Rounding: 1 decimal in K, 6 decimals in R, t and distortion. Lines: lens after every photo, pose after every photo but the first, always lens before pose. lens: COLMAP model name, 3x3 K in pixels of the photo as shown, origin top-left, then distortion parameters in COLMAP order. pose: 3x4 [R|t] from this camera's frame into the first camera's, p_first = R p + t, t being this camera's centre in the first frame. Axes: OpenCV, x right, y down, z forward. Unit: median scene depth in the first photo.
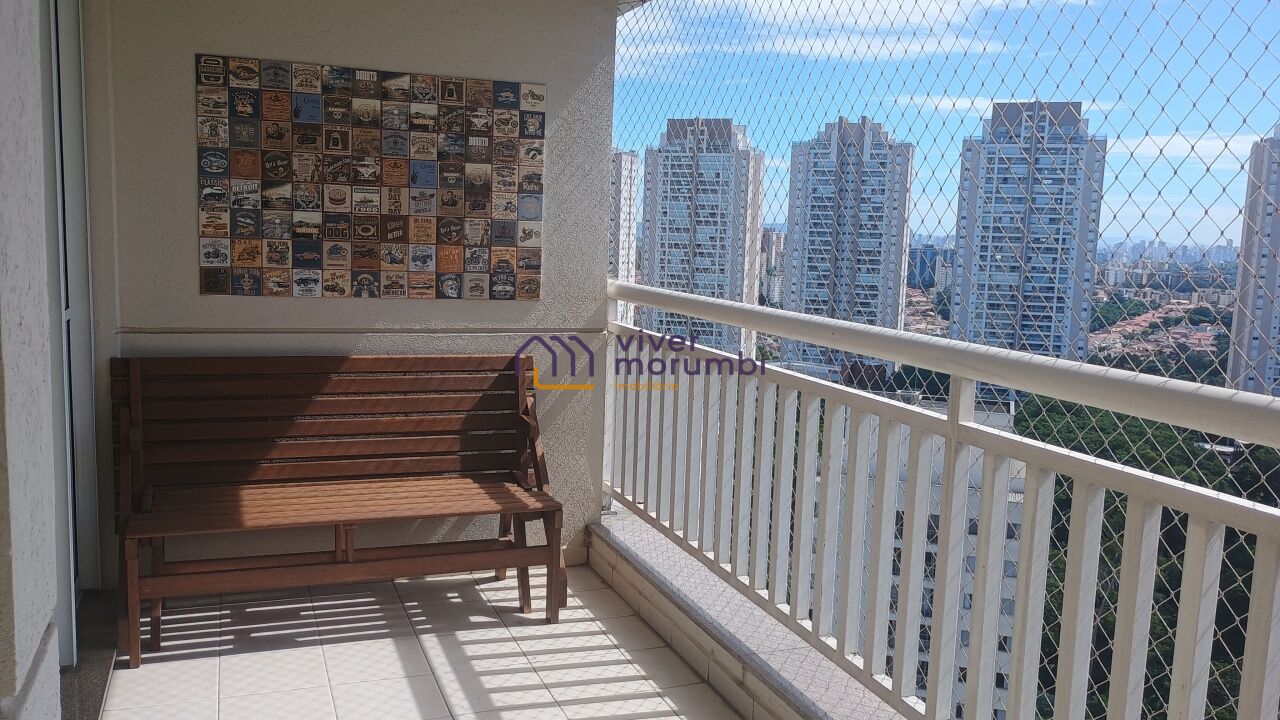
lens RADIAL K [[1126.0, 0, 633.1], [0, 1126.0, 370.7], [0, 0, 1]] dist [0.052399, -0.059091]
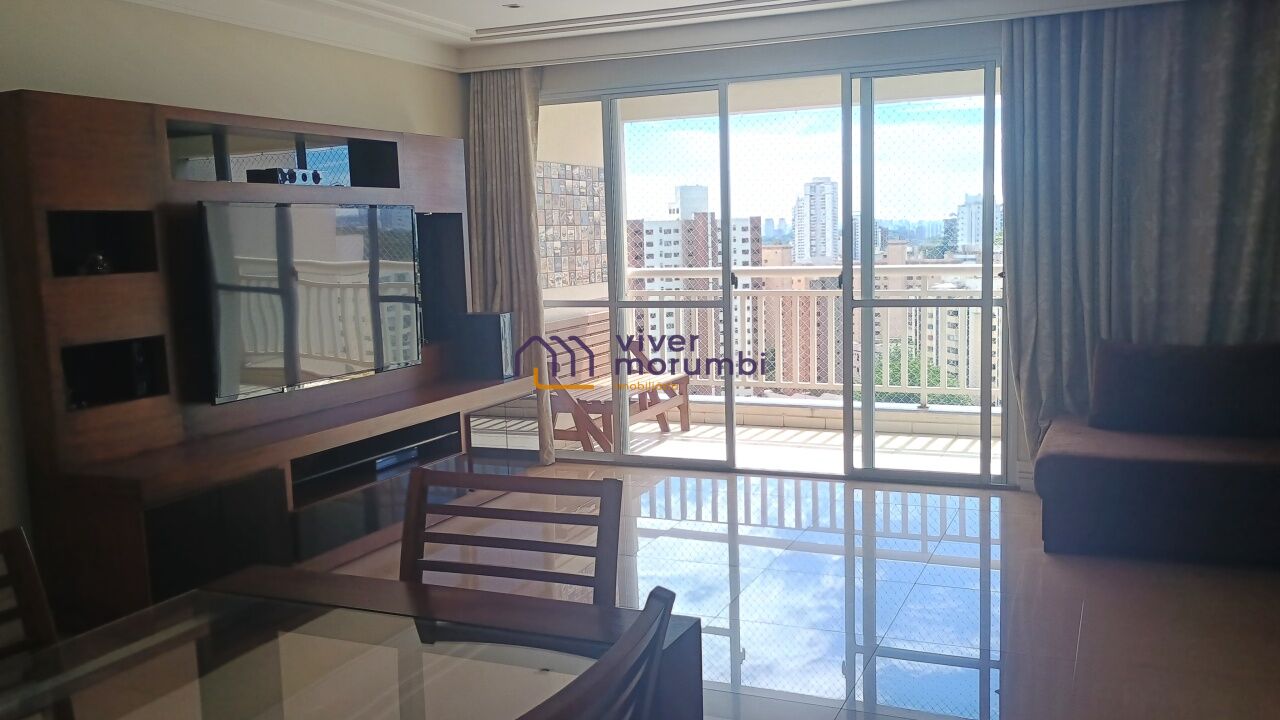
lens RADIAL K [[1126.0, 0, 633.1], [0, 1126.0, 370.7], [0, 0, 1]] dist [0.052399, -0.059091]
pose [[0.692021, -0.145125, 0.707139, -1.484922], [0.149484, 0.987160, 0.056305, -0.015853], [-0.706231, 0.066742, 0.704829, -0.366094]]
